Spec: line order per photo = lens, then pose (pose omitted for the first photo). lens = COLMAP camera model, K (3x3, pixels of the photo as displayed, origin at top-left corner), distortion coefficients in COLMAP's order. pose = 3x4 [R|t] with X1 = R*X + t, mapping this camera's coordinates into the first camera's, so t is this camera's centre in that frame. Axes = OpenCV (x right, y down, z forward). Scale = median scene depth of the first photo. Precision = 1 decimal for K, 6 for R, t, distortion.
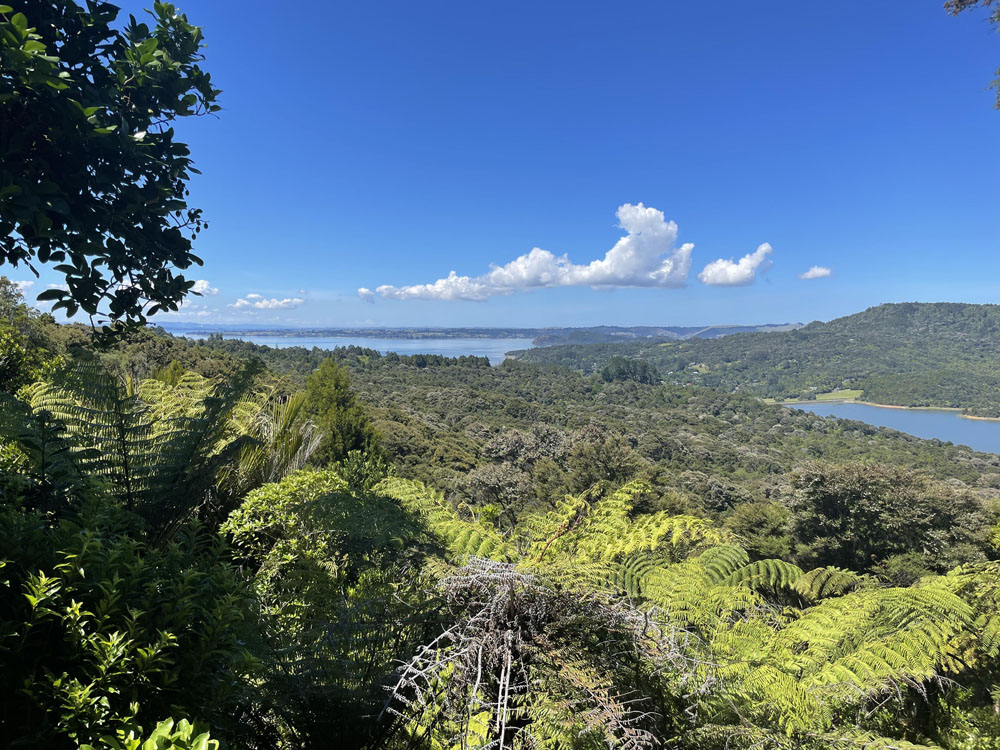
lens RADIAL K [[759.8, 0, 501.9], [0, 759.8, 362.8], [0, 0, 1]] dist [0.093242, -0.121530]
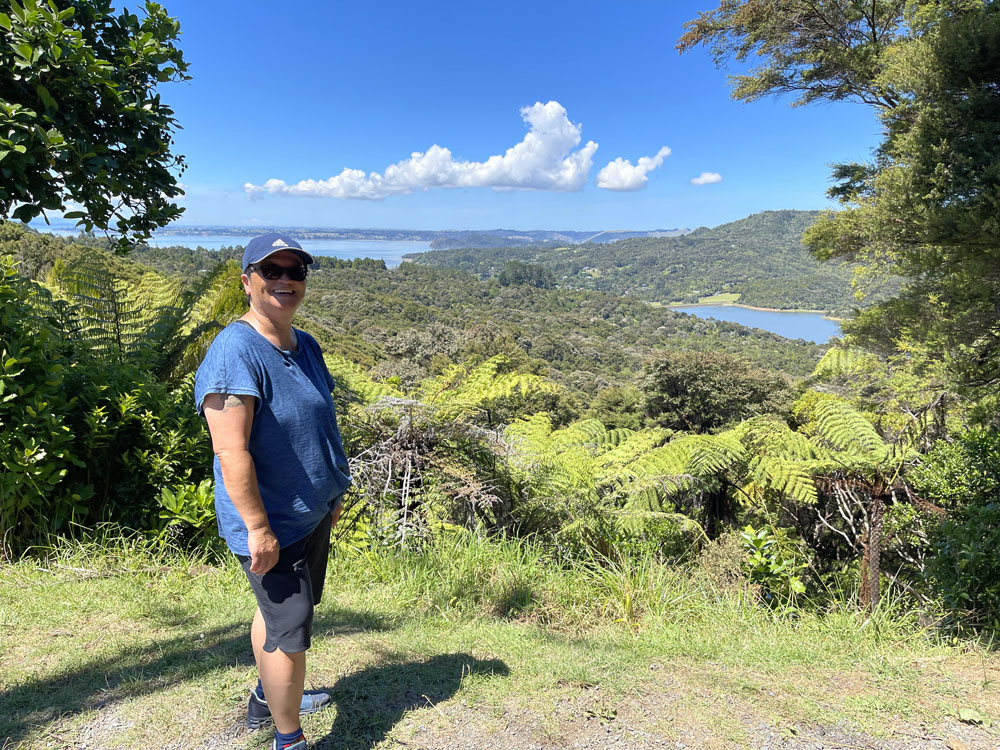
lens RADIAL K [[751.4, 0, 499.3], [0, 751.4, 382.6], [0, 0, 1]] dist [0.085532, -0.106052]
pose [[0.991385, -0.012517, 0.130384, -0.004146], [-0.007508, 0.988356, 0.151972, -0.003038], [-0.130768, -0.151641, 0.979747, -0.271803]]
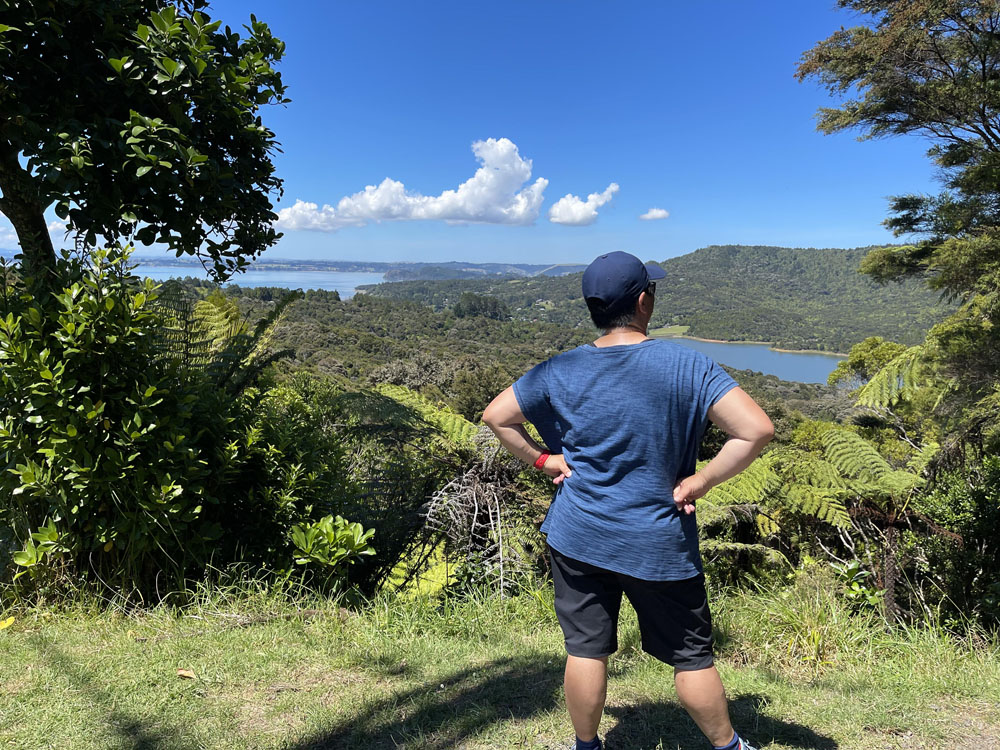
lens RADIAL K [[751.4, 0, 499.2], [0, 751.4, 379.8], [0, 0, 1]] dist [0.085532, -0.106052]
pose [[0.981717, -0.010104, 0.190075, -0.149784], [-0.010423, 0.994238, 0.106683, 0.003028], [-0.190058, -0.106714, 0.975956, -0.227560]]
